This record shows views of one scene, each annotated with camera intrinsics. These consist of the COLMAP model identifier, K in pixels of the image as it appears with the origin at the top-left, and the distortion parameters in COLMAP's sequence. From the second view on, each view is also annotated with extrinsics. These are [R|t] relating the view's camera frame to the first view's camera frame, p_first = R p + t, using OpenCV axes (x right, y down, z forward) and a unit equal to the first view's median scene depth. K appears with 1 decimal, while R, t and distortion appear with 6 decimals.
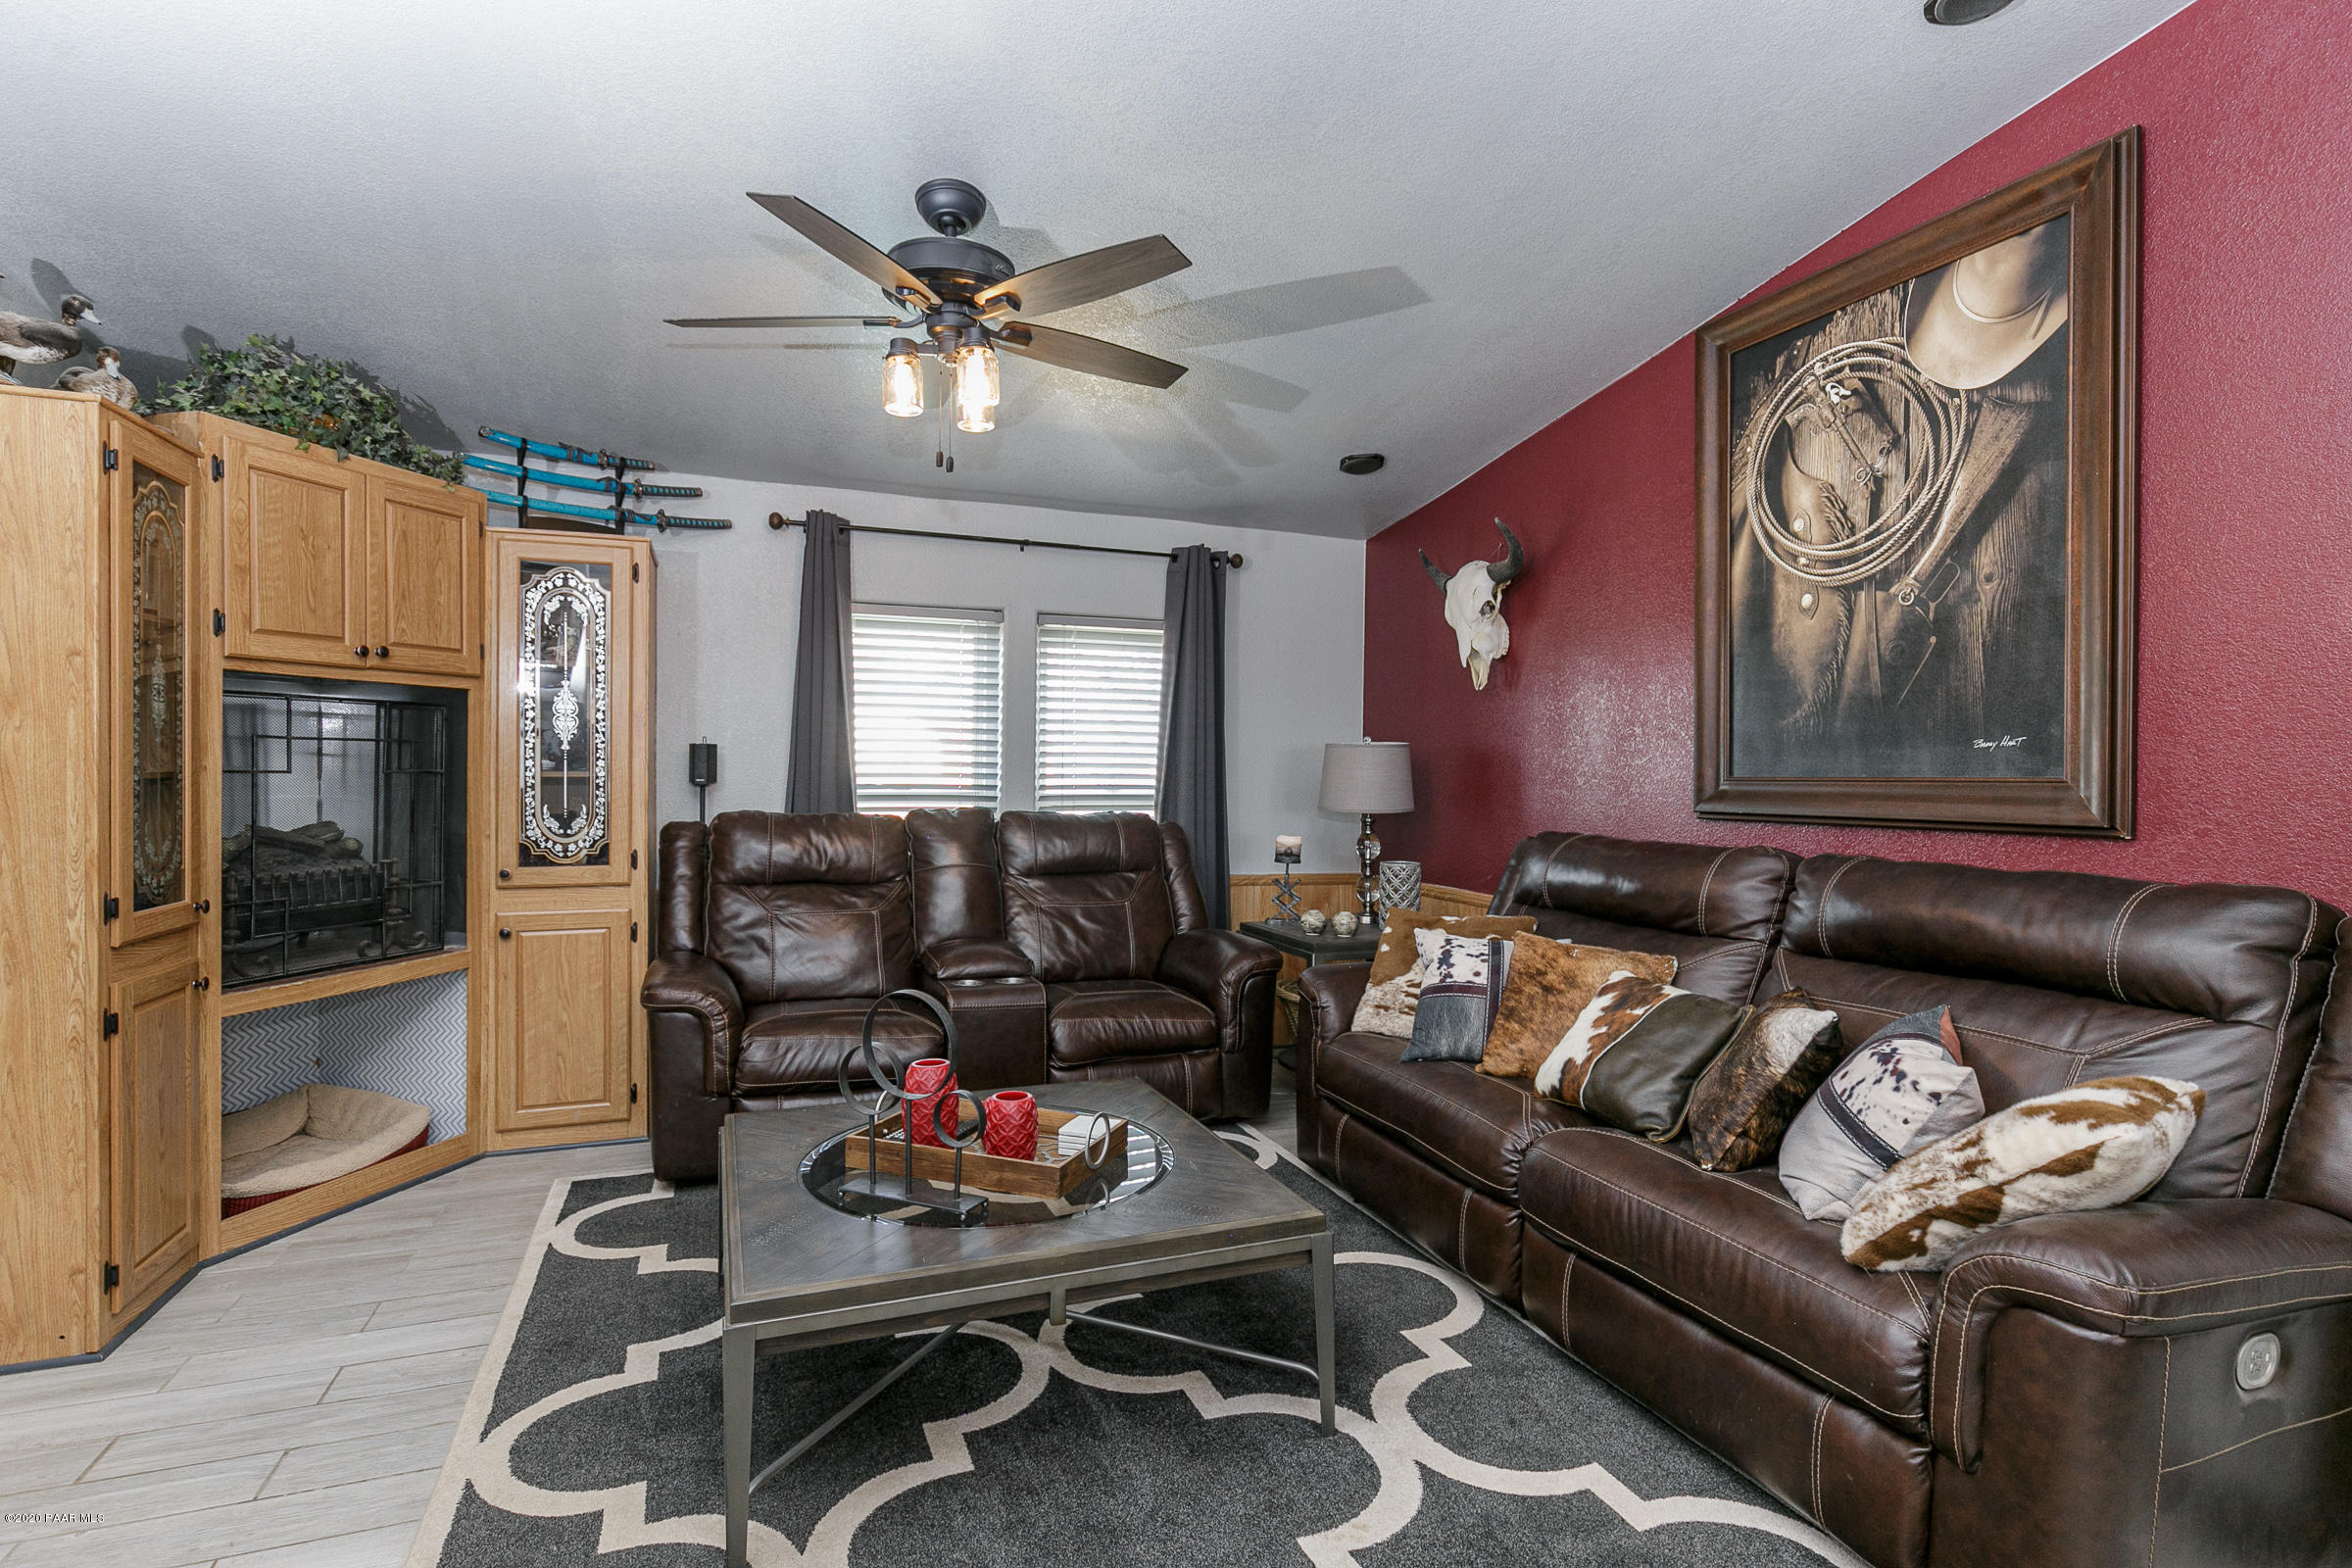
lens RADIAL K [[1158.4, 0, 1187.2], [0, 1158.4, 785.4], [0, 0, 1]] dist [-0.007648, -0.001351]
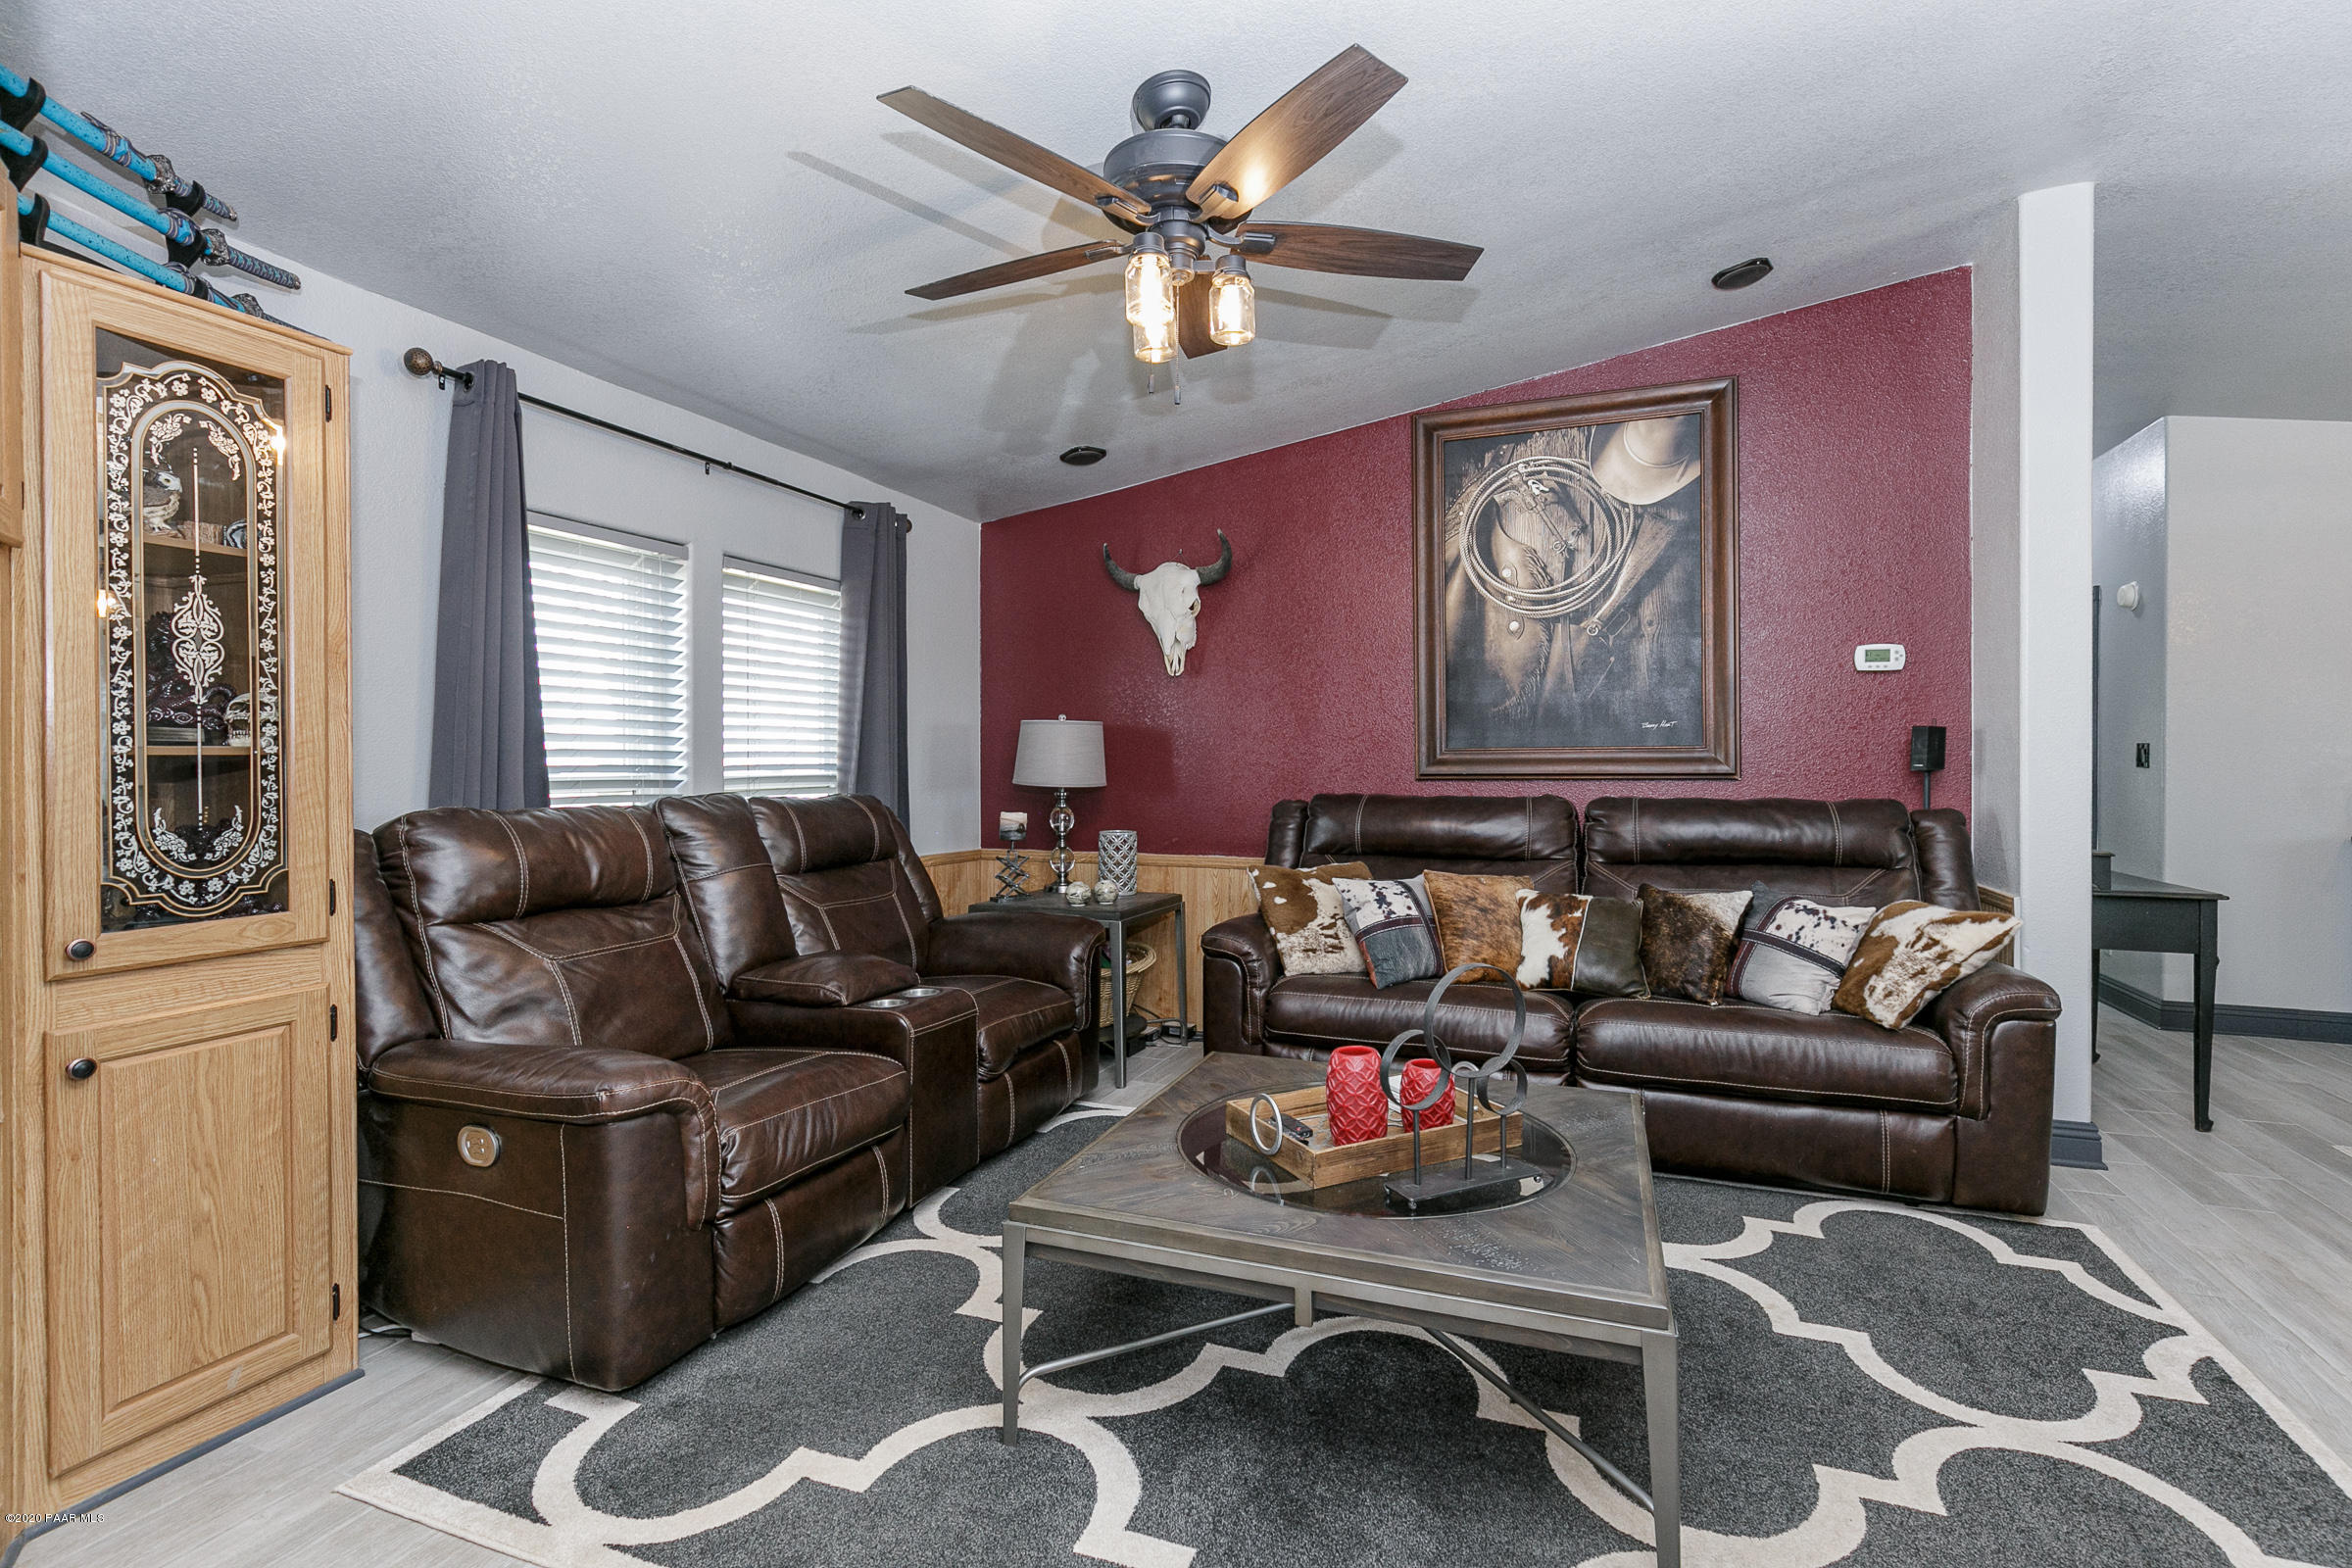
lens RADIAL K [[1073.5, 0, 1175.7], [0, 1073.5, 759.1], [0, 0, 1]] dist [0.003825, -0.000758]
pose [[0.673428, -0.008823, 0.739200, -0.709798], [0.015656, 0.999875, -0.002329, 0.003421], [-0.739087, 0.013142, 0.673482, 0.387586]]
